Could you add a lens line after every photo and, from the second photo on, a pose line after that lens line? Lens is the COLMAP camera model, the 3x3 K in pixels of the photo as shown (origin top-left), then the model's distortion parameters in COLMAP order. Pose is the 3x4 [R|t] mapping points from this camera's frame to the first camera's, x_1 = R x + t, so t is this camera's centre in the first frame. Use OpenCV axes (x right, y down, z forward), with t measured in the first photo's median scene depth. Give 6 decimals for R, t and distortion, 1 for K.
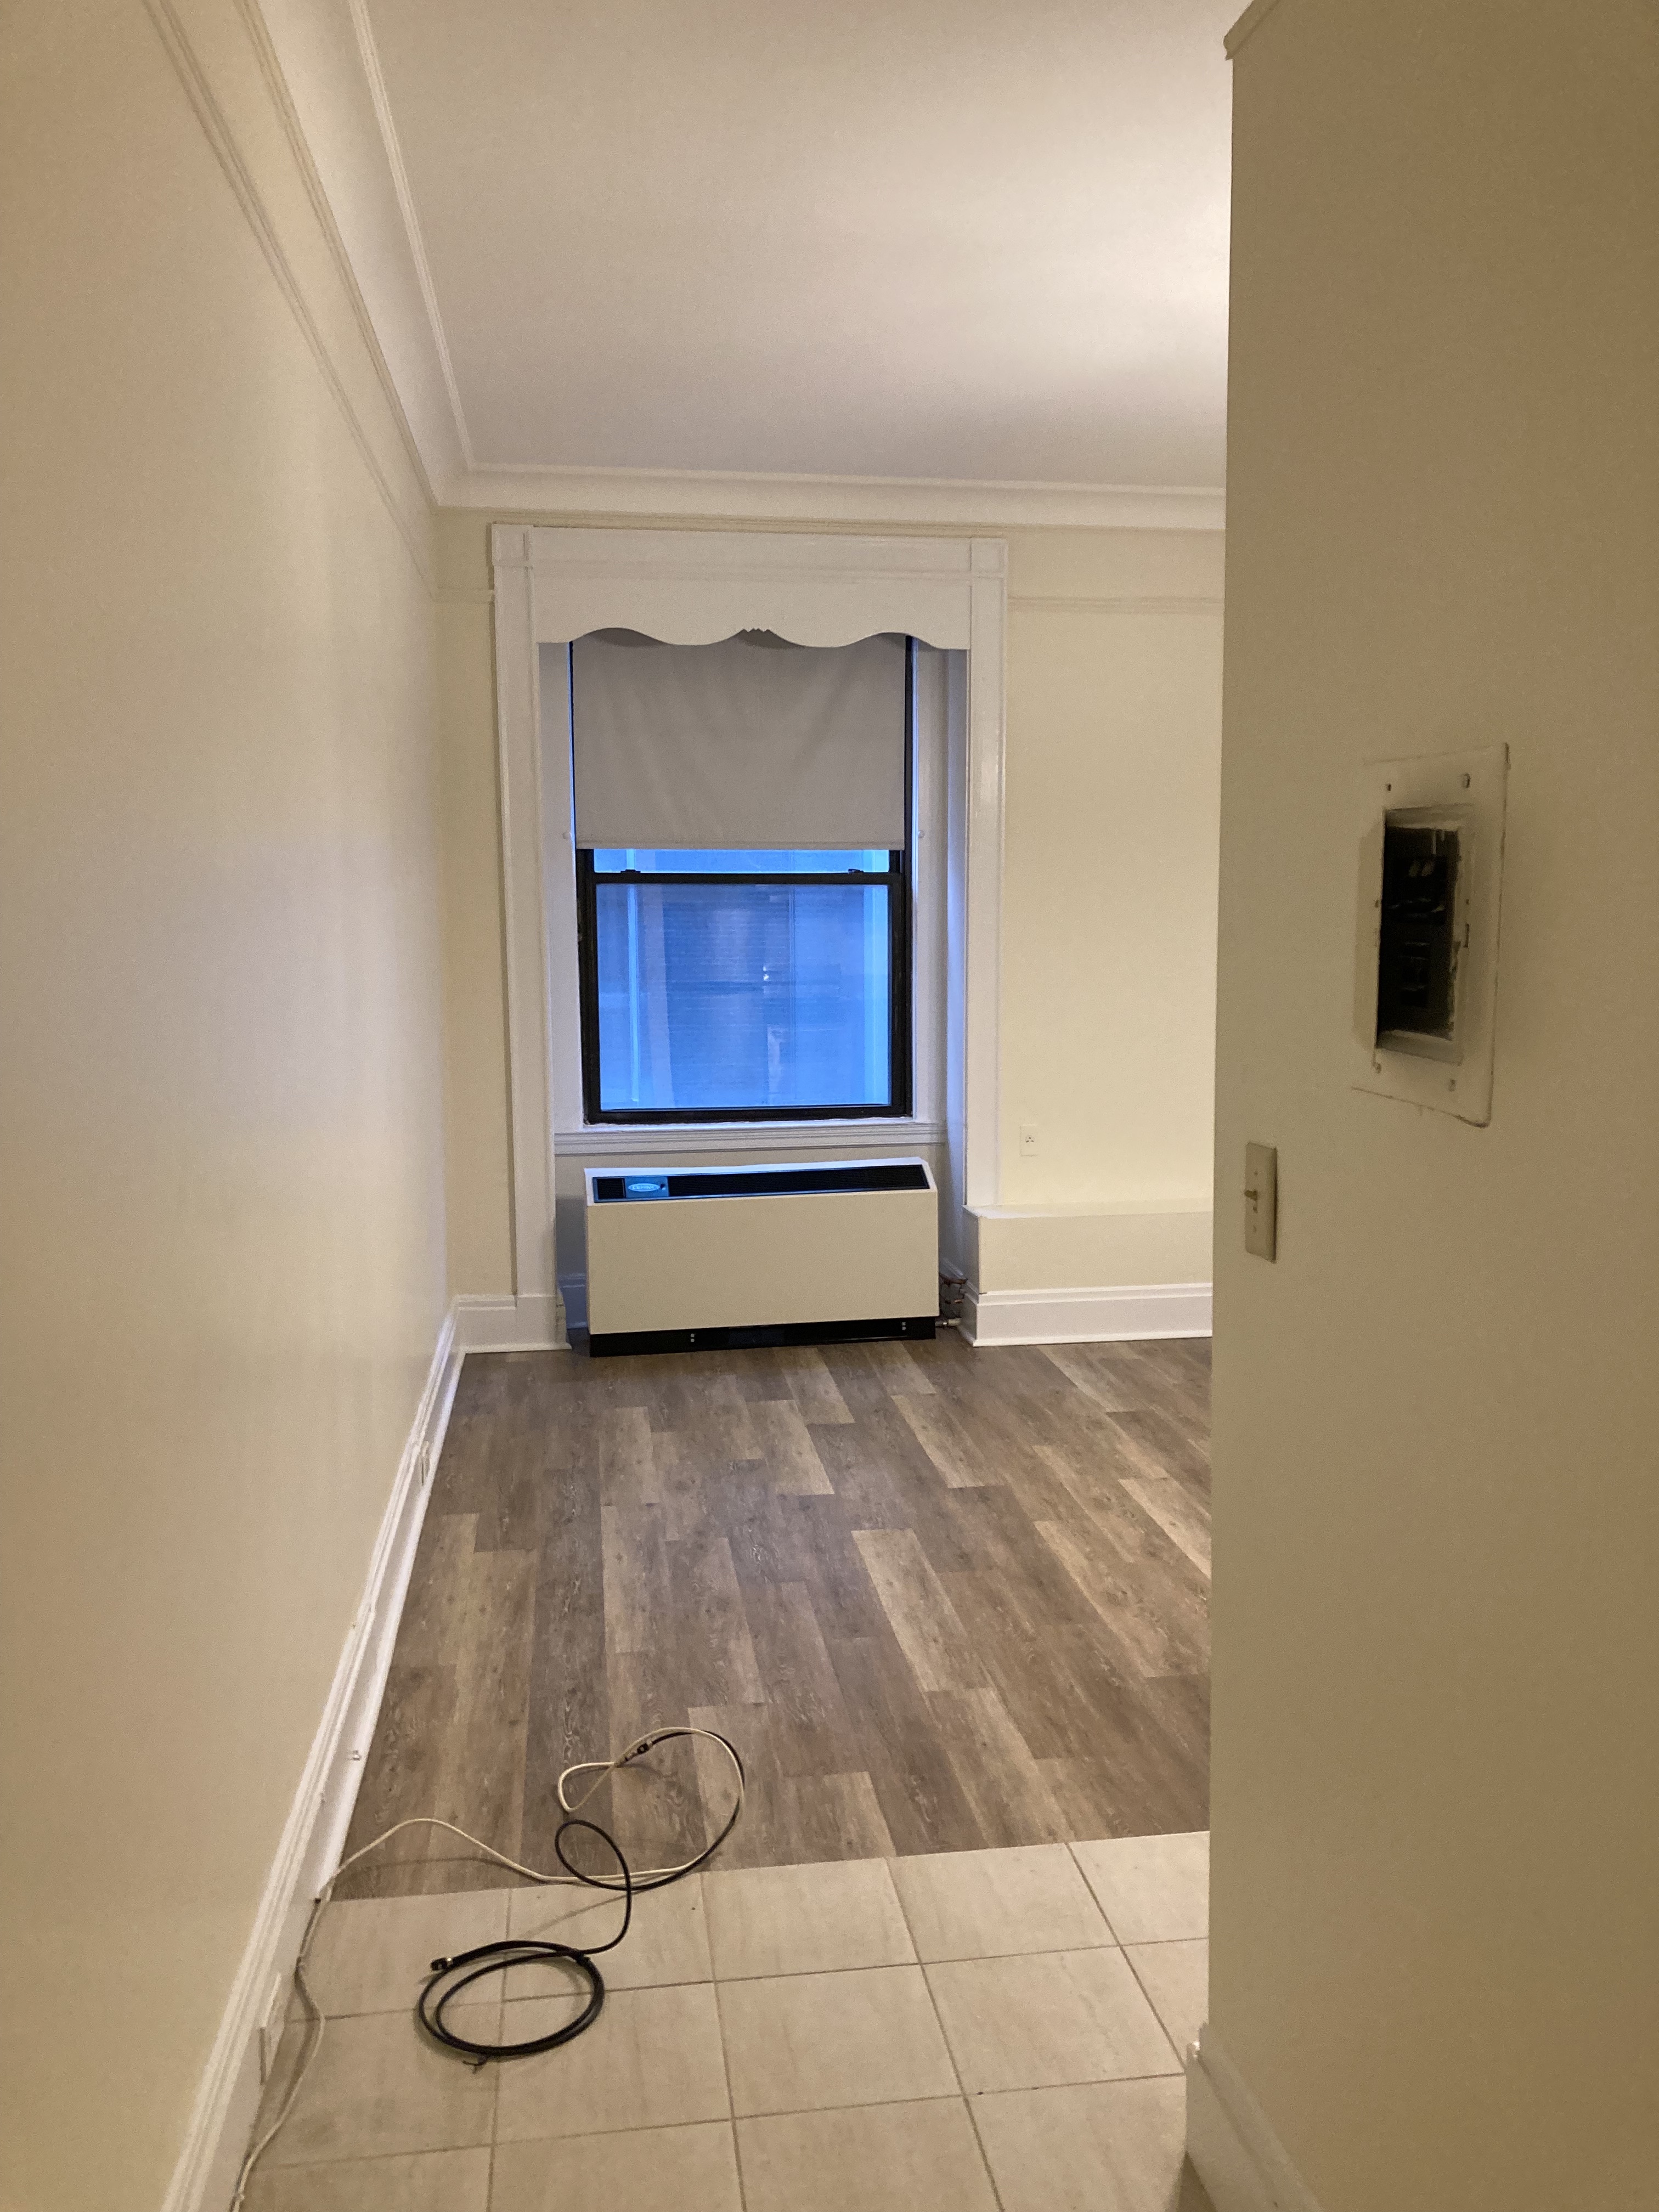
lens RADIAL K [[1780.0, 0, 829.5], [0, 1780.0, 1106.0], [0, 0, 1]] dist [0.007165, 0.000766]
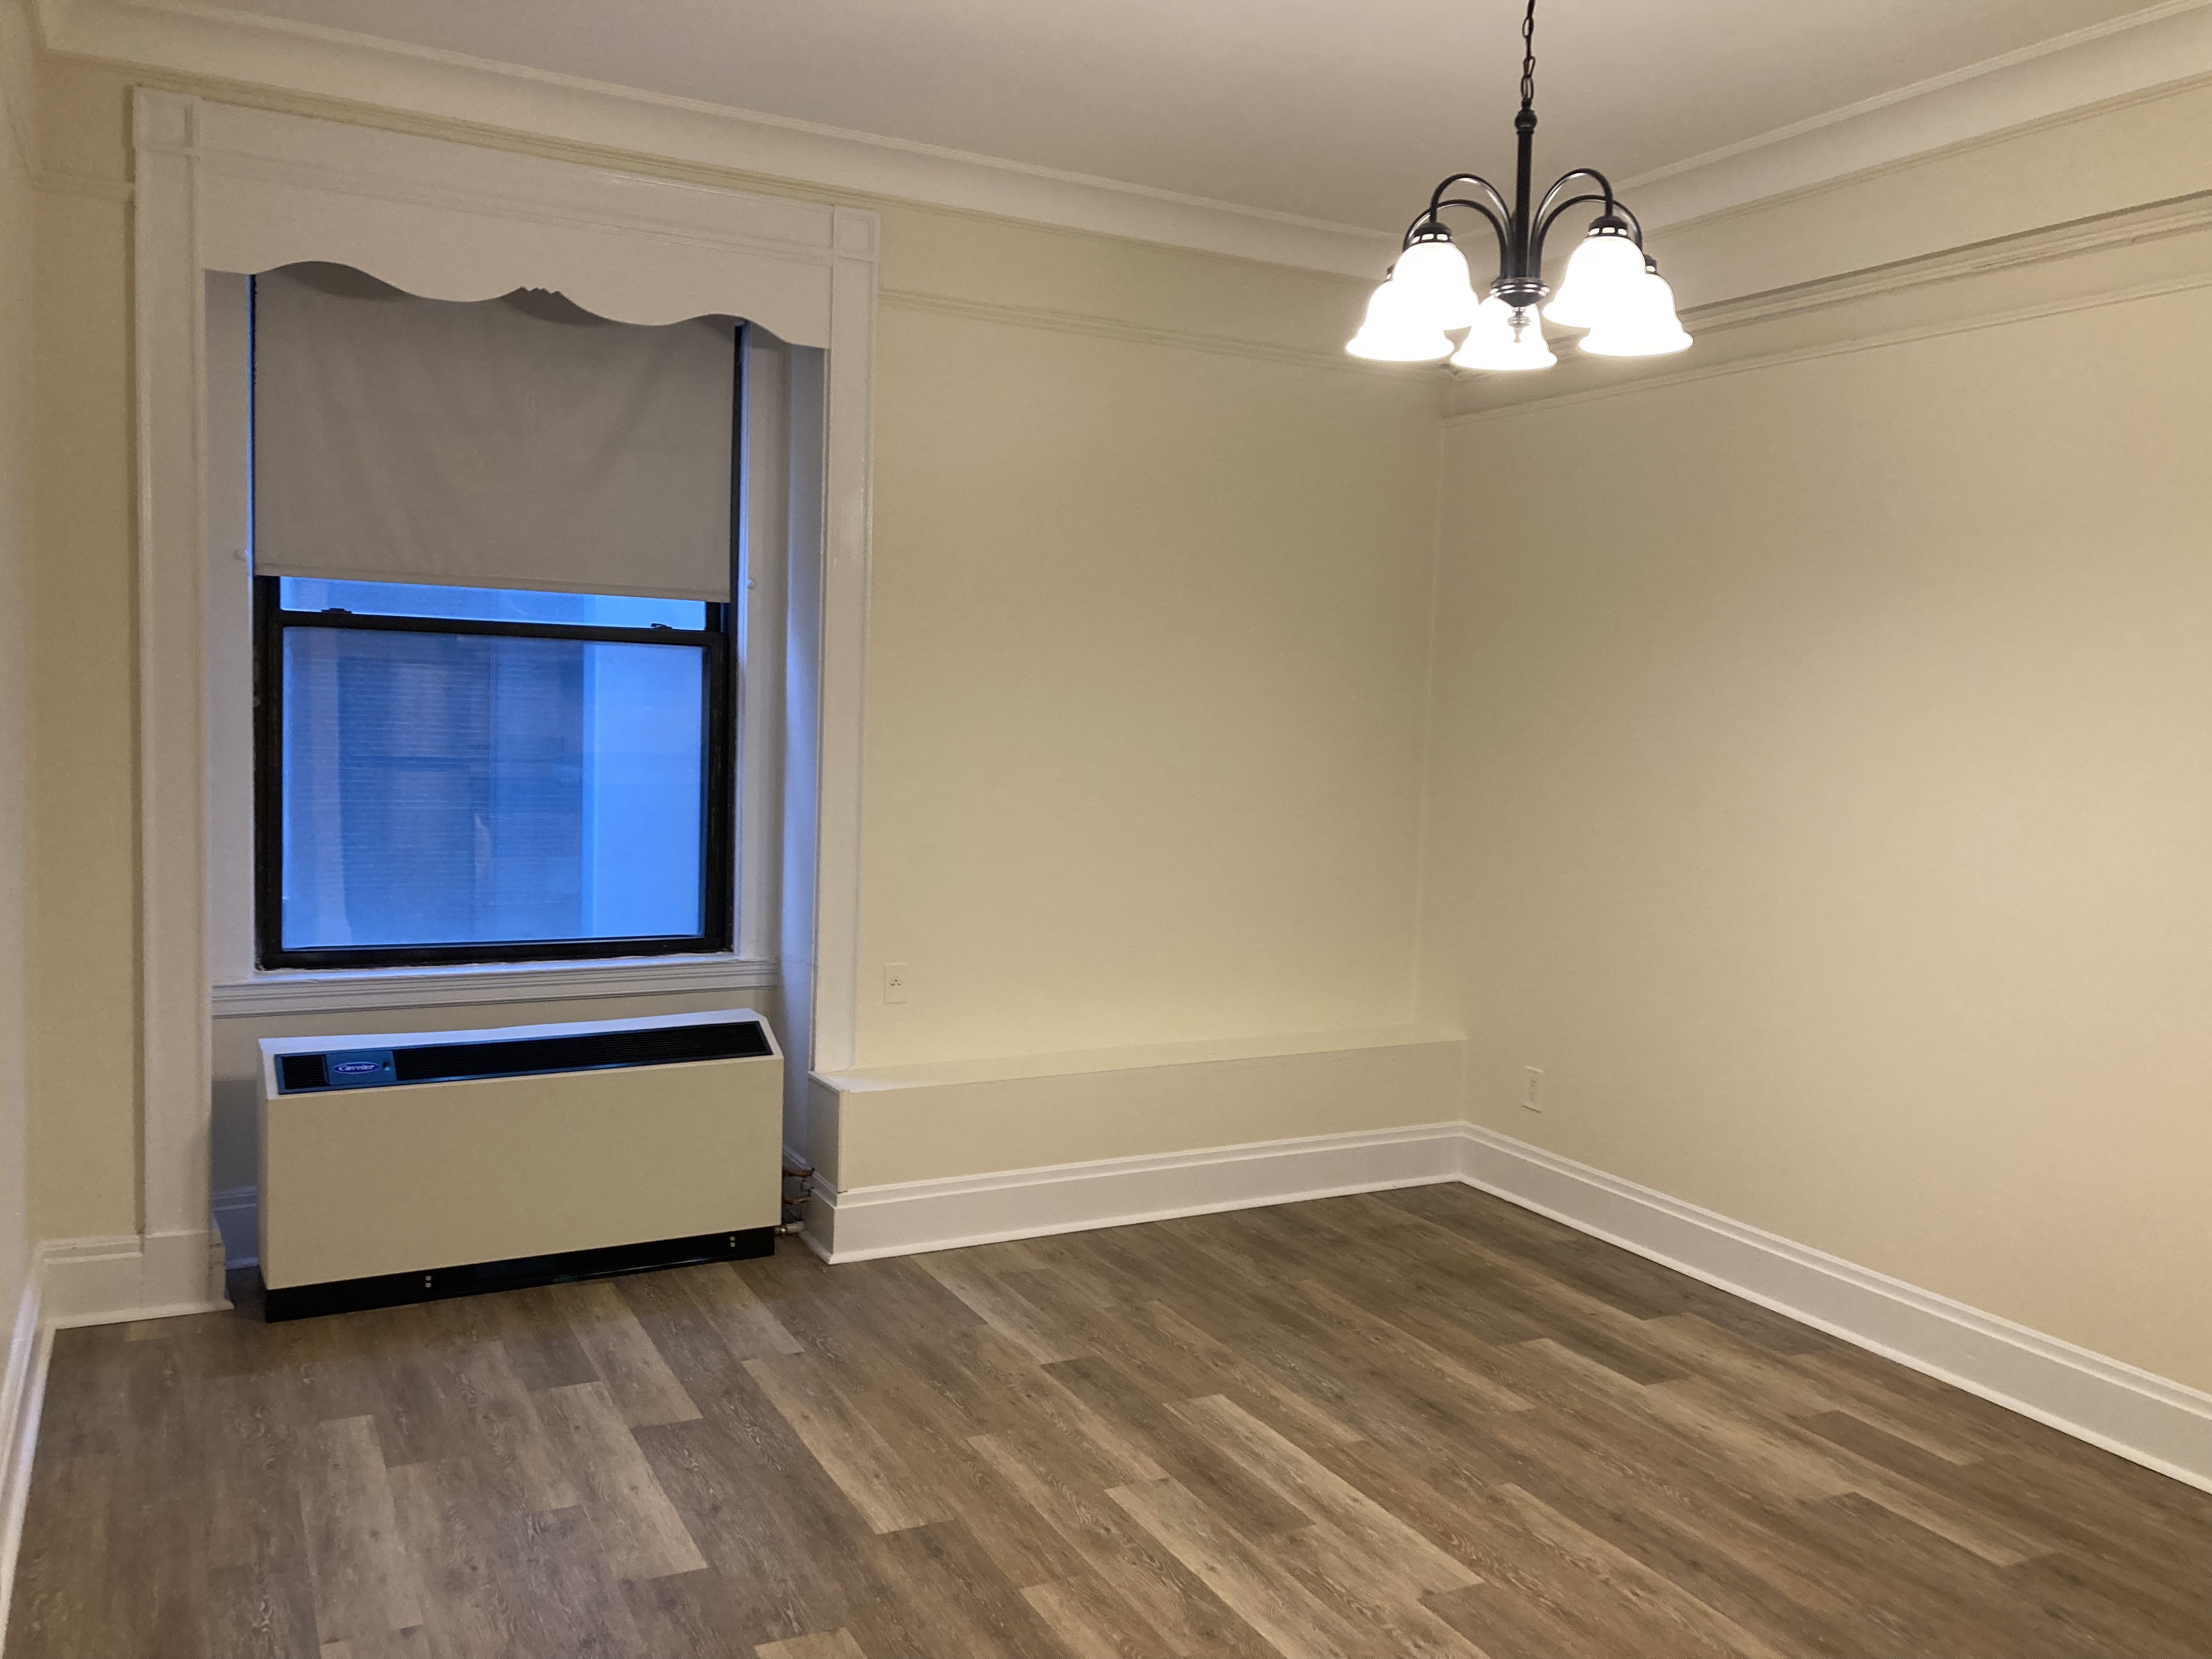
lens RADIAL K [[1748.3, 0, 1107.8], [0, 1748.3, 802.1], [0, 0, 1]] dist [0.000983, -0.001335]
pose [[0.937836, 0.016430, 0.346690, -0.069942], [-0.003032, 0.999229, -0.039153, -0.032395], [-0.347066, 0.035668, 0.937162, 0.266437]]
